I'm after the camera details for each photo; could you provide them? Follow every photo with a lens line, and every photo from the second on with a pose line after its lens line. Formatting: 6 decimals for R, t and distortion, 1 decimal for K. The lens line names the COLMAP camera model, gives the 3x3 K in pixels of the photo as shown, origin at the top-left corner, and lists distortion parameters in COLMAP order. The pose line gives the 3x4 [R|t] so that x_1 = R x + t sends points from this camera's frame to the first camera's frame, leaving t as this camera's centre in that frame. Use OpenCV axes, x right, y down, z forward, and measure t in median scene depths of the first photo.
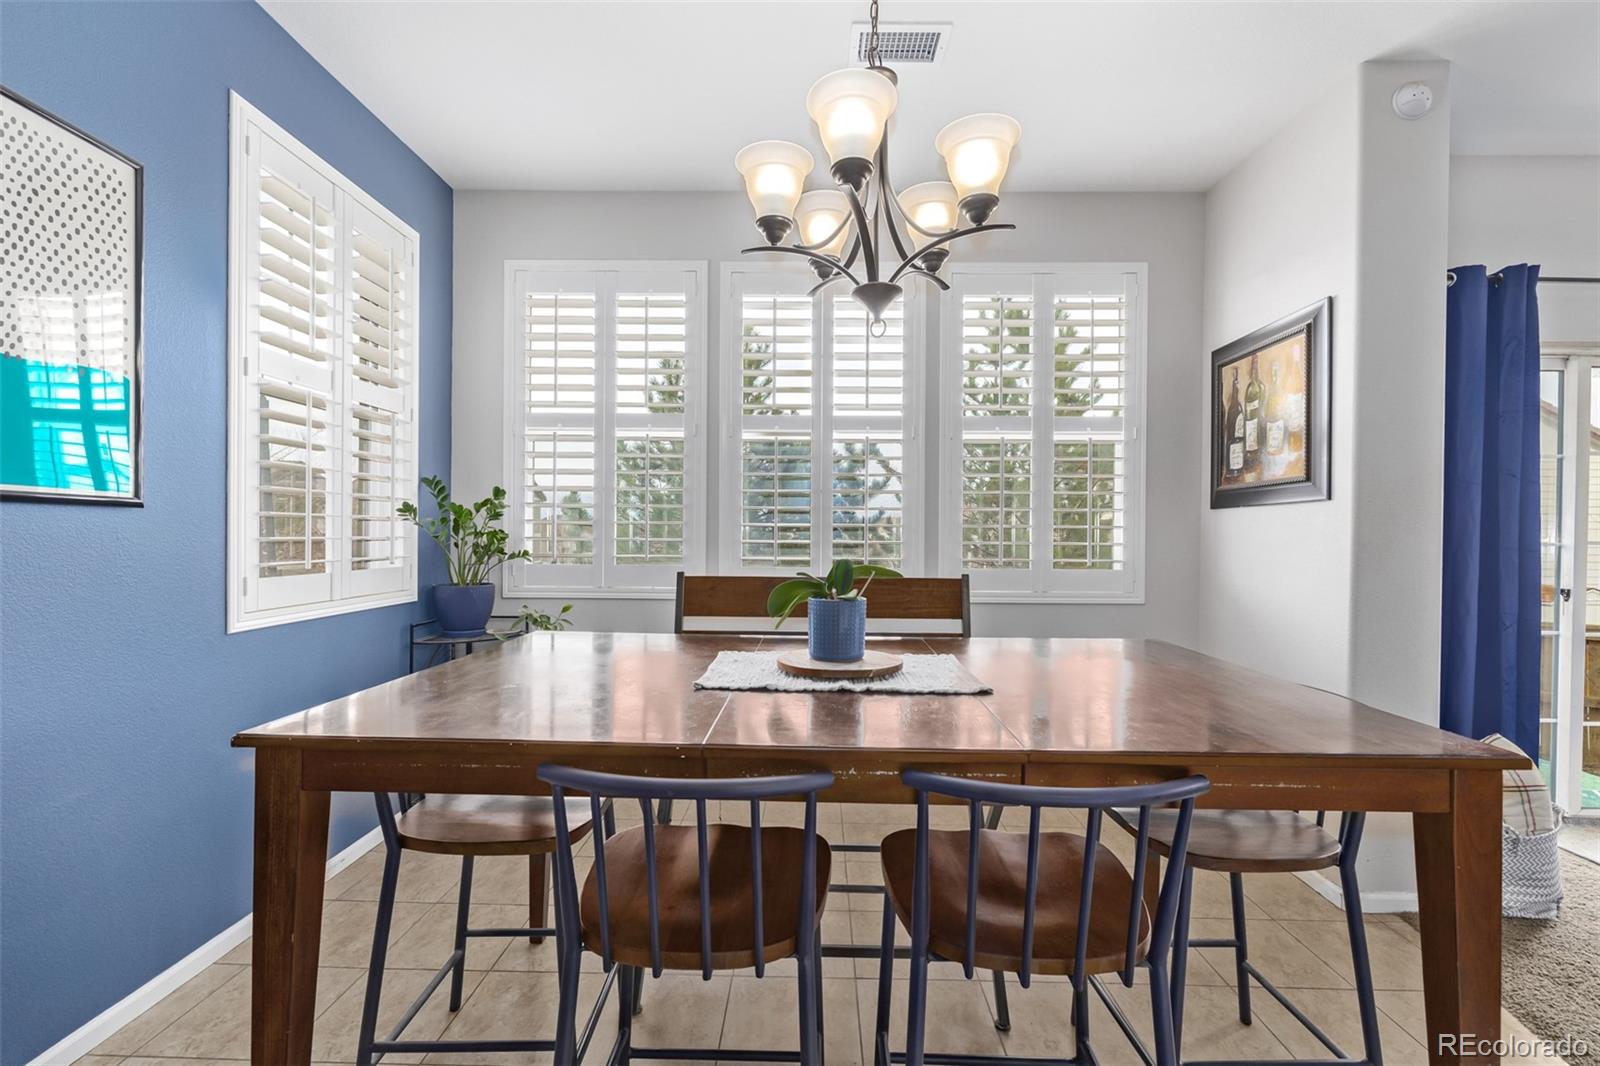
lens RADIAL K [[678.0, 0, 794.5], [0, 678.0, 537.8], [0, 0, 1]] dist [0.001130, -0.000250]
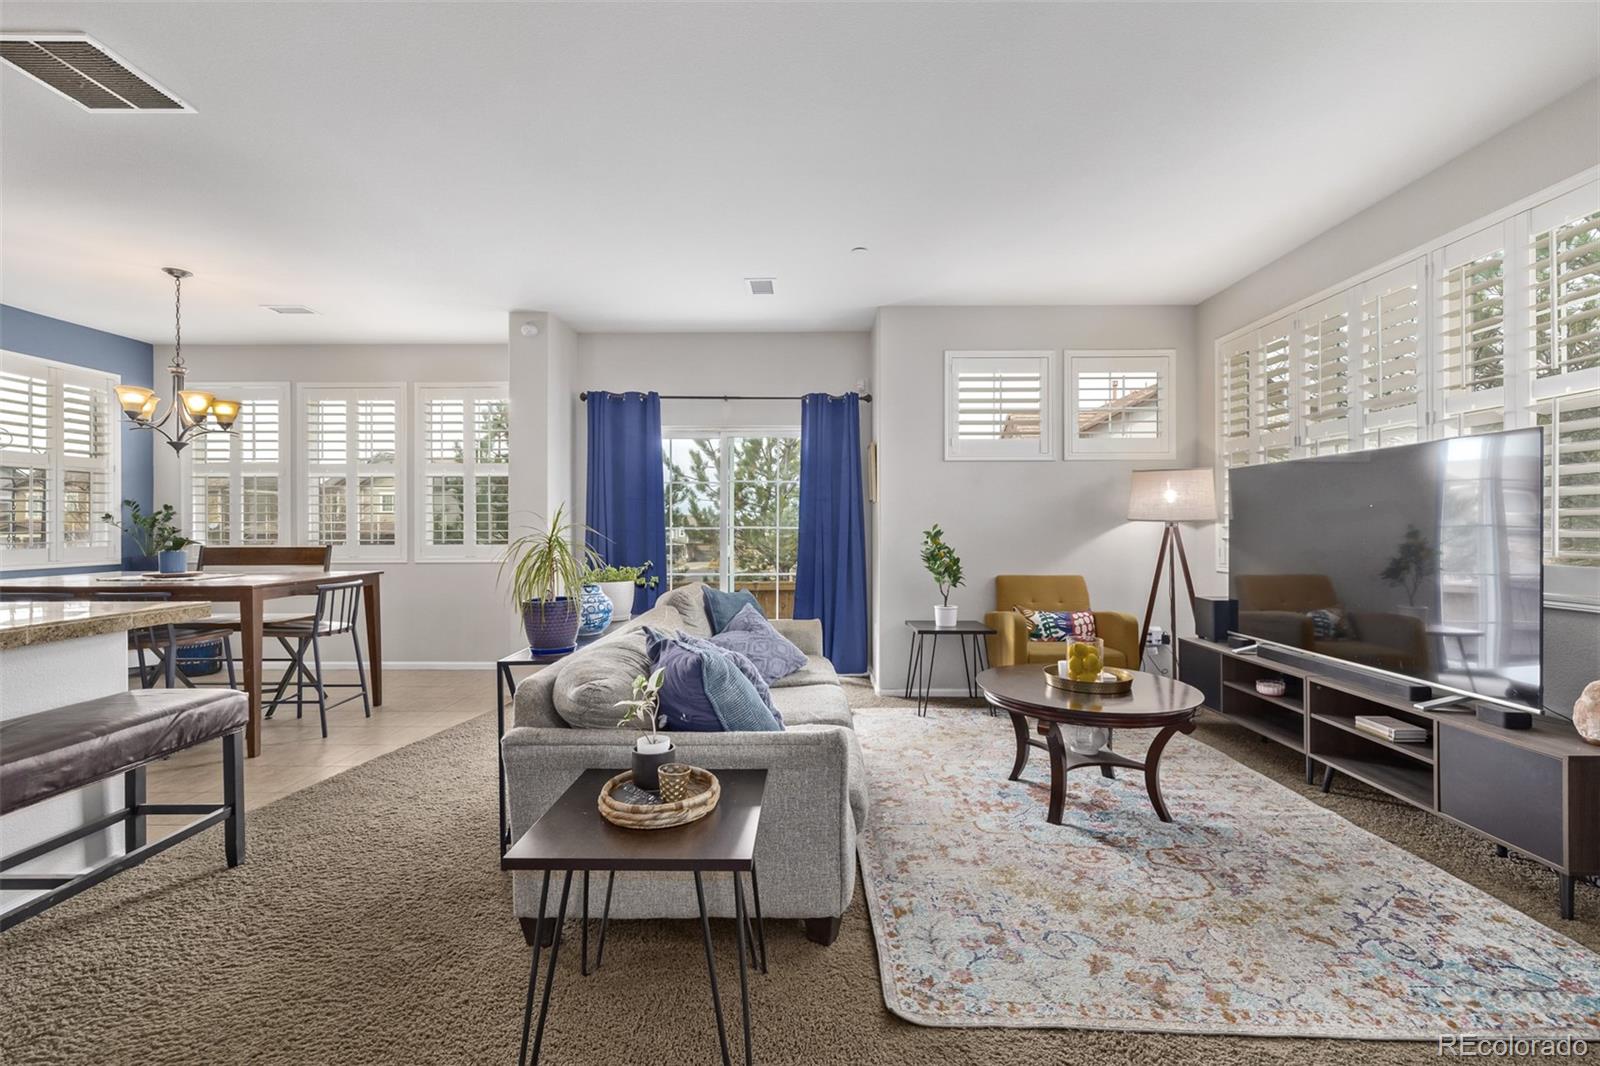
lens RADIAL K [[678.0, 0, 803.3], [0, 678.0, 526.7], [0, 0, 1]] dist [0.001130, -0.000250]
pose [[0.999867, -0.012513, 0.010461, 1.441926], [0.012537, 0.999919, -0.002217, 0.013692], [-0.010433, 0.002347, 0.999943, -1.005839]]
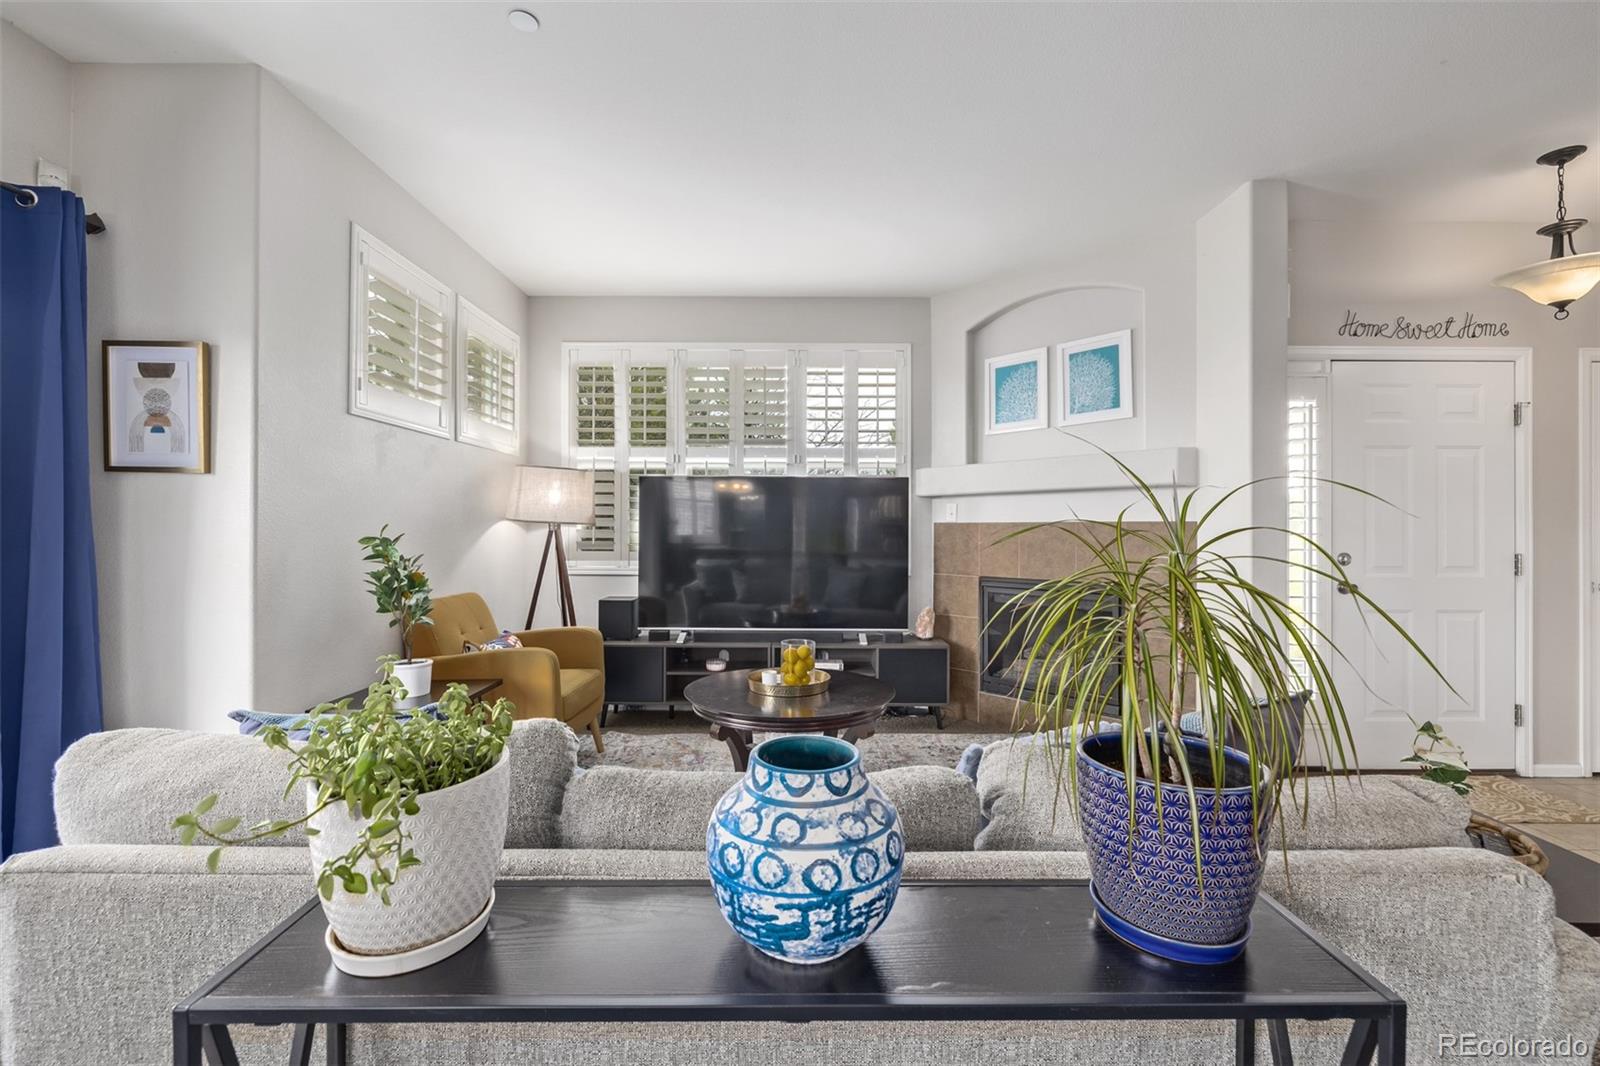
lens RADIAL K [[678.0, 0, 796.4], [0, 678.0, 527.3], [0, 0, 1]] dist [0.001130, -0.000250]
pose [[-0.017867, -0.007228, 0.999814, 0.803307], [-0.001711, 0.999973, 0.007198, 0.003774], [-0.999839, -0.001582, -0.017879, 0.104975]]
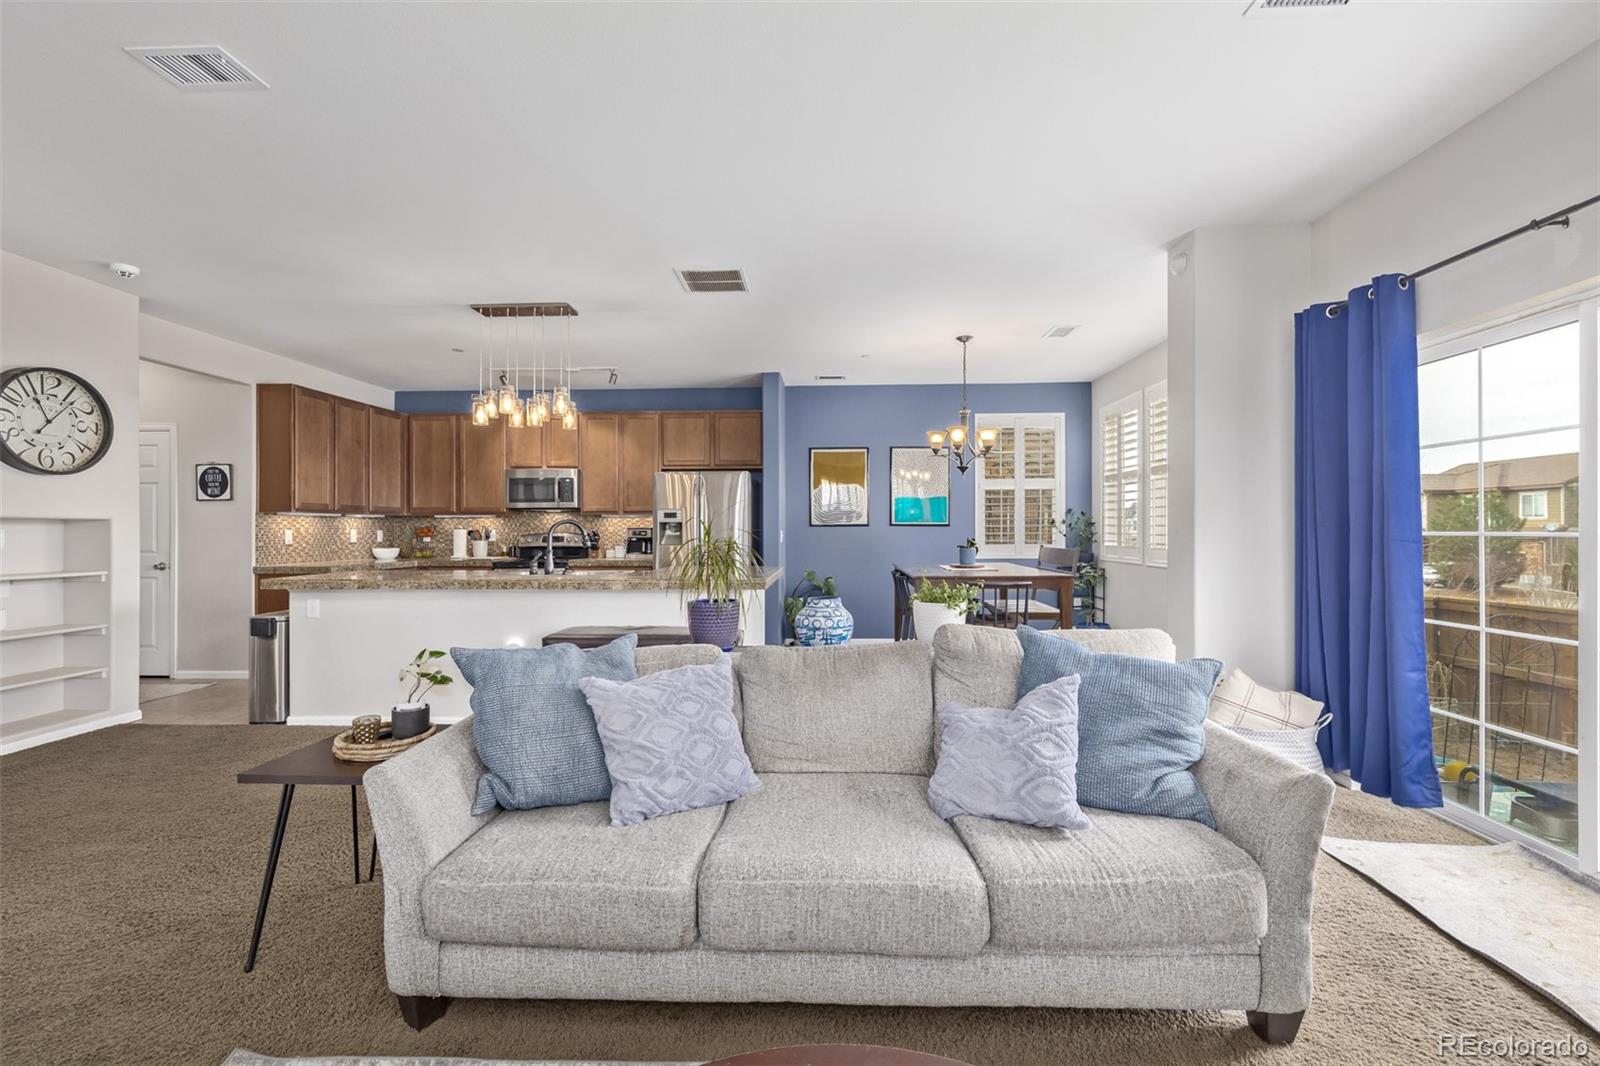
lens RADIAL K [[678.0, 0, 798.3], [0, 678.0, 525.6], [0, 0, 1]] dist [0.001130, -0.000250]
pose [[-0.025334, -0.016533, -0.999542, 2.077433], [-0.000889, 0.999863, -0.016516, 0.013997], [0.999679, 0.000470, -0.025346, 0.084199]]
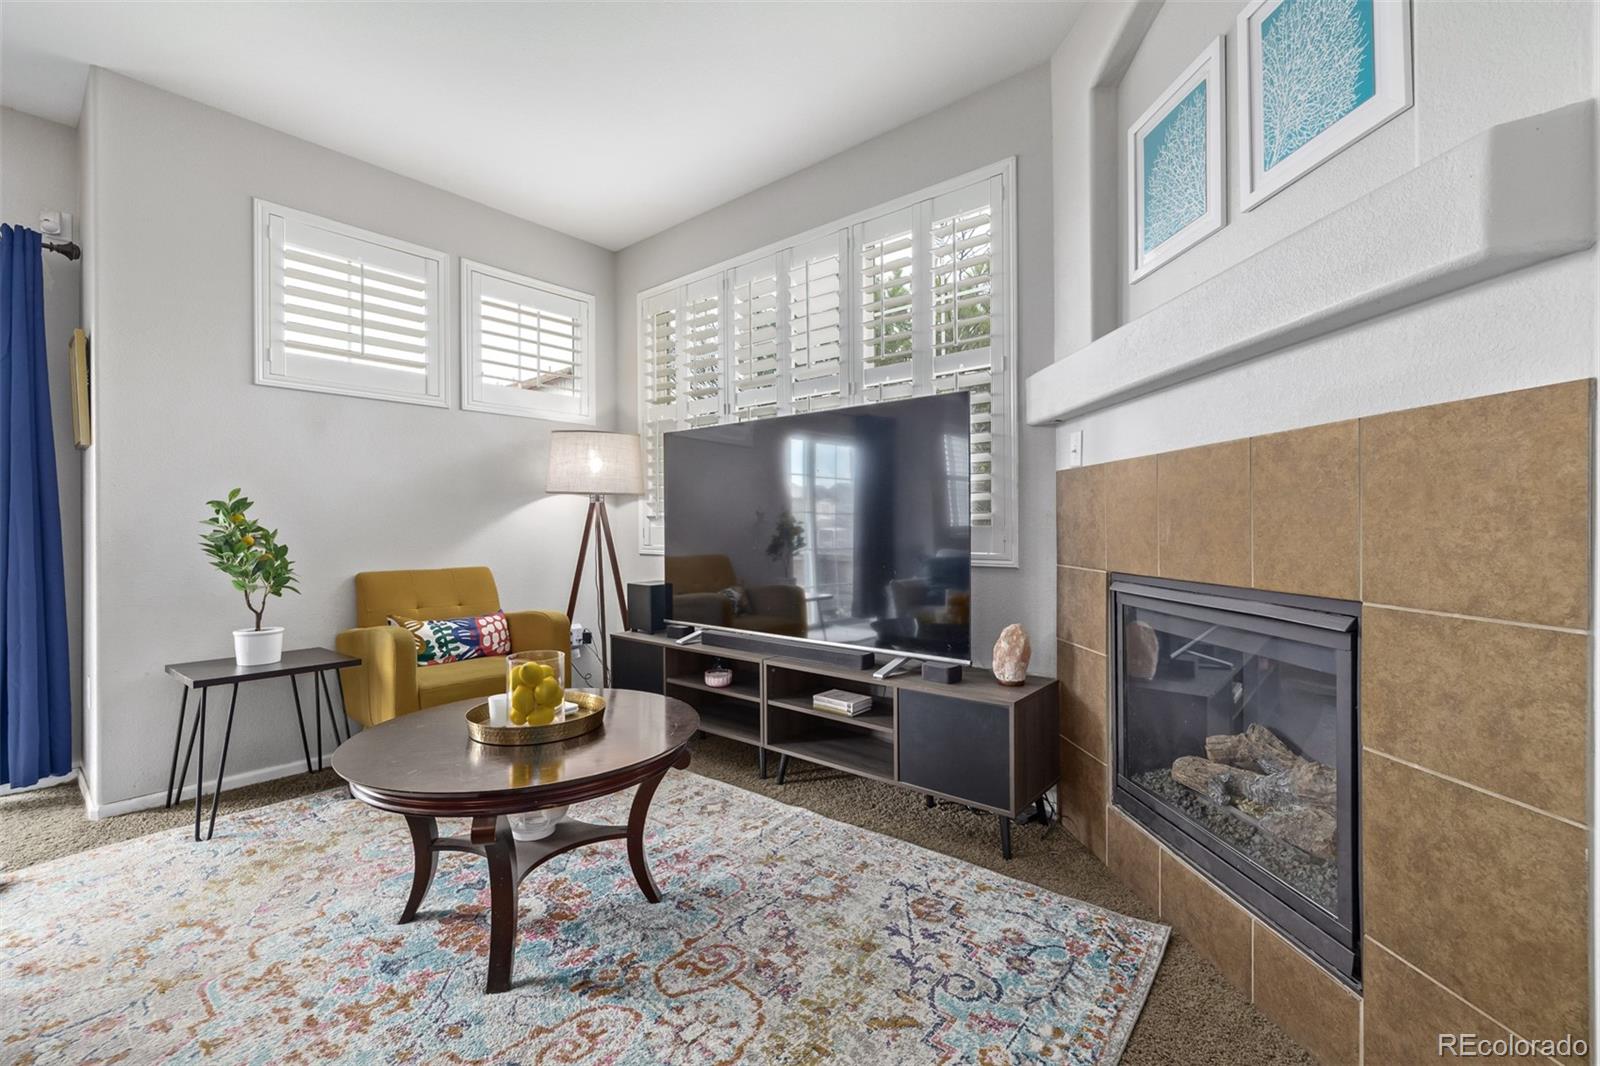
lens RADIAL K [[678.0, 0, 803.9], [0, 678.0, 527.4], [0, 0, 1]] dist [0.001130, -0.000250]
pose [[0.626511, -0.016974, 0.779228, 1.541273], [0.014729, 0.999842, 0.009938, 0.064506], [-0.779274, 0.005251, 0.626662, -0.561841]]
